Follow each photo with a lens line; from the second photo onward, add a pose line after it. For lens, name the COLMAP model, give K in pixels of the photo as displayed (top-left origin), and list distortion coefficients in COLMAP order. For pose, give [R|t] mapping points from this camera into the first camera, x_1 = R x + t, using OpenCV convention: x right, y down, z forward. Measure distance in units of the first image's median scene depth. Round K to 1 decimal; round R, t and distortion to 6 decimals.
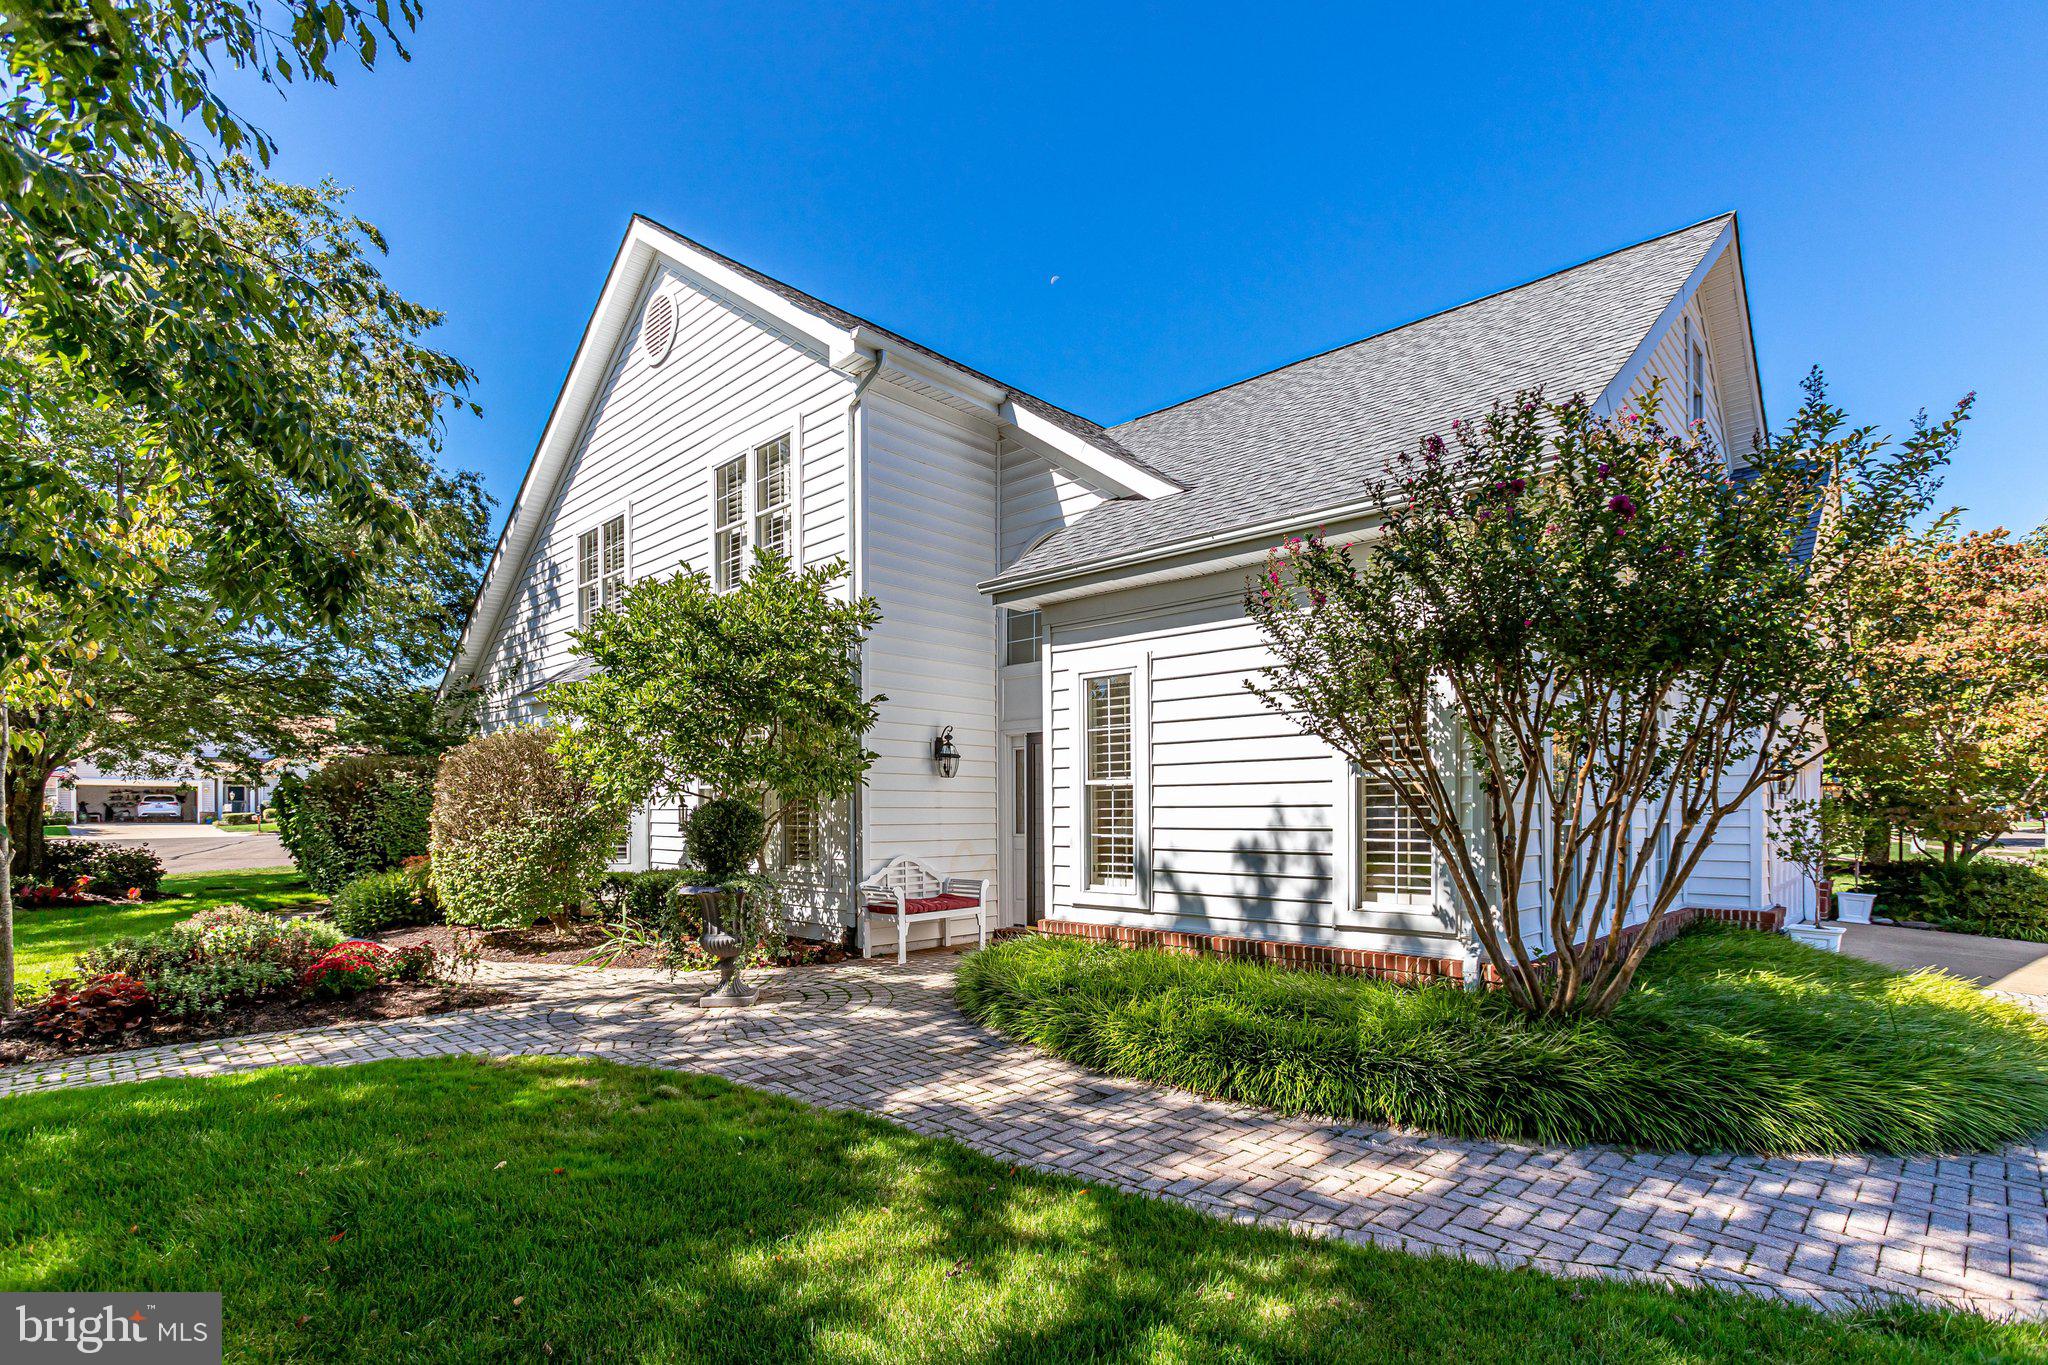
lens RADIAL K [[972.6, 0, 1017.8], [0, 972.6, 847.8], [0, 0, 1]] dist [0.000919, 0.000021]
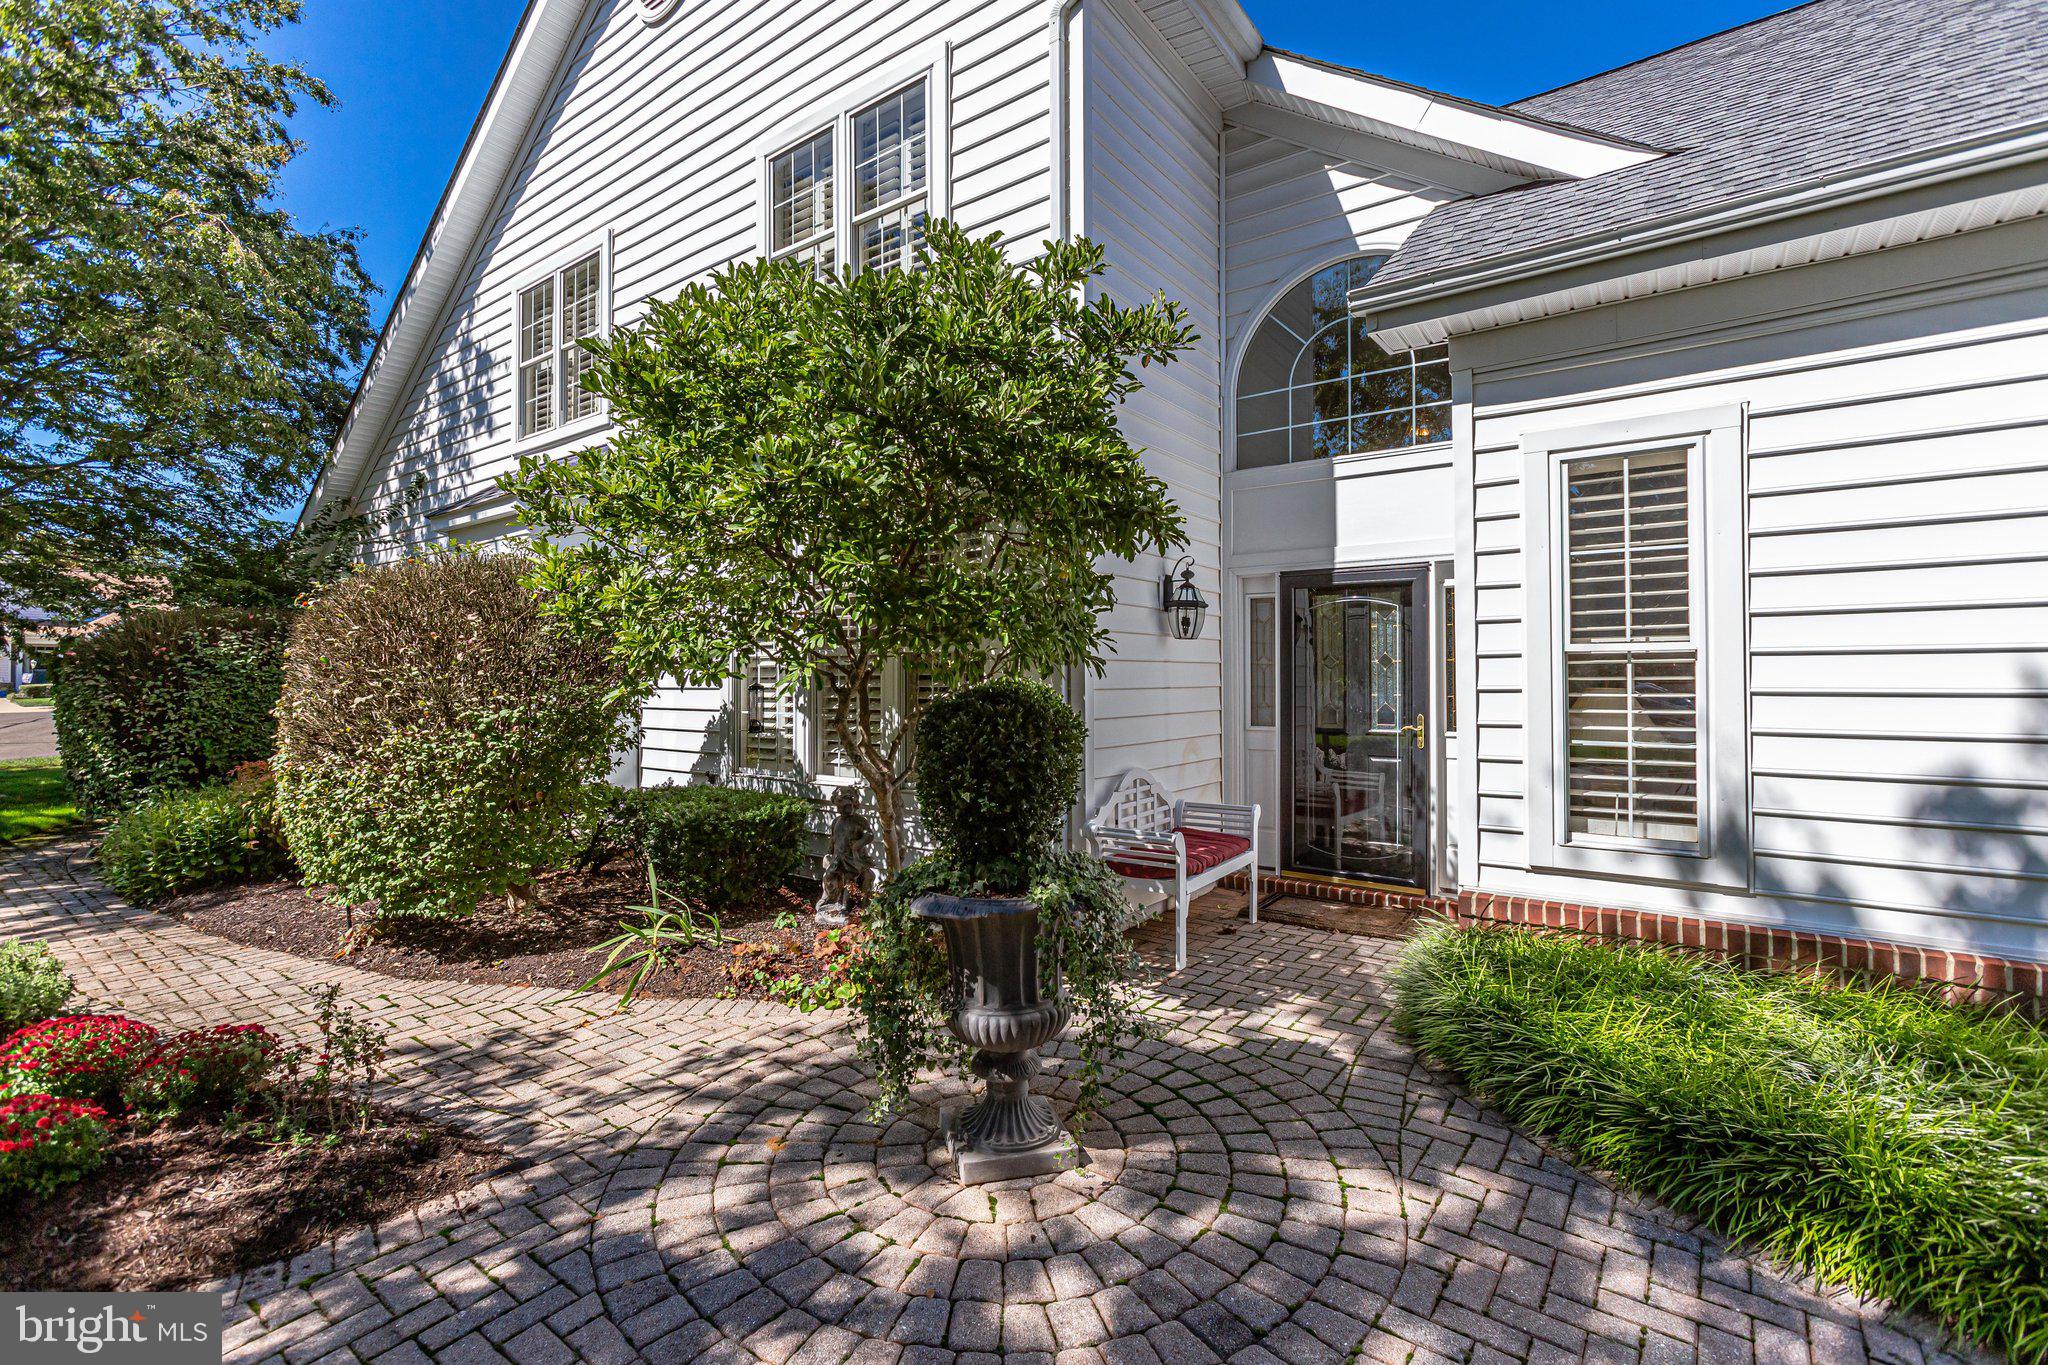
lens RADIAL K [[939.6, 0, 1024.0], [0, 939.6, 682.5], [0, 0, 1]] dist [0.002406, 0.000065]
pose [[0.992553, -0.003433, 0.121767, -0.253592], [0.007295, 0.999484, -0.031279, -0.027439], [-0.121597, 0.031934, 0.992066, 0.428690]]
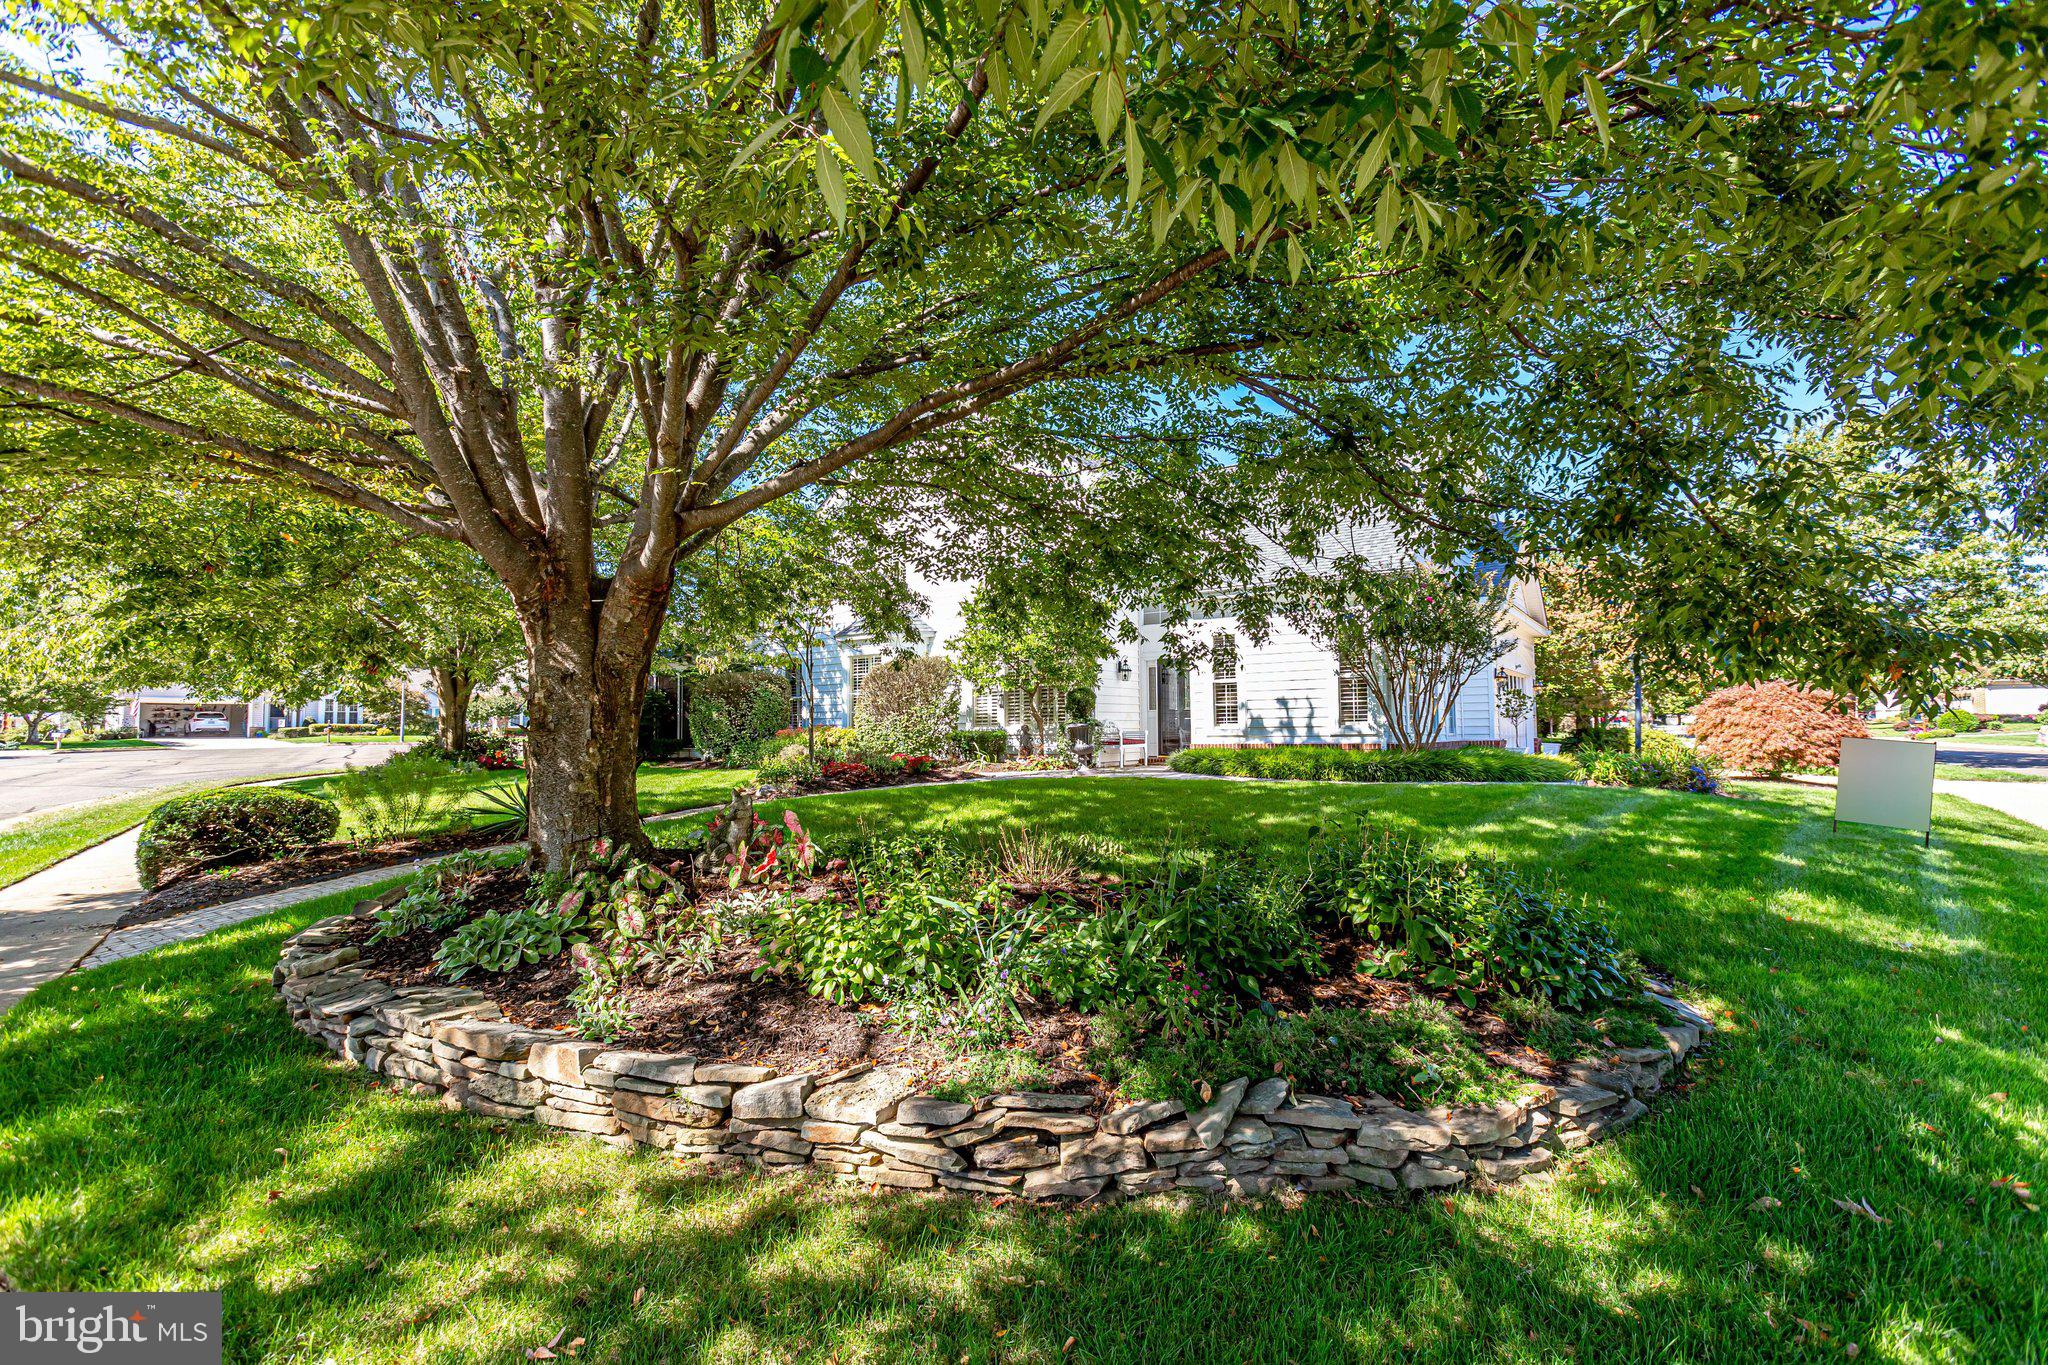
lens RADIAL K [[894.7, 0, 1028.8], [0, 894.7, 714.9], [0, 0, 1]] dist [0.002659, -0.000188]
pose [[0.991302, -0.013630, 0.130899, -0.531886], [0.019614, 0.998815, -0.044538, 0.079971], [-0.130137, 0.046718, 0.990395, -0.855154]]
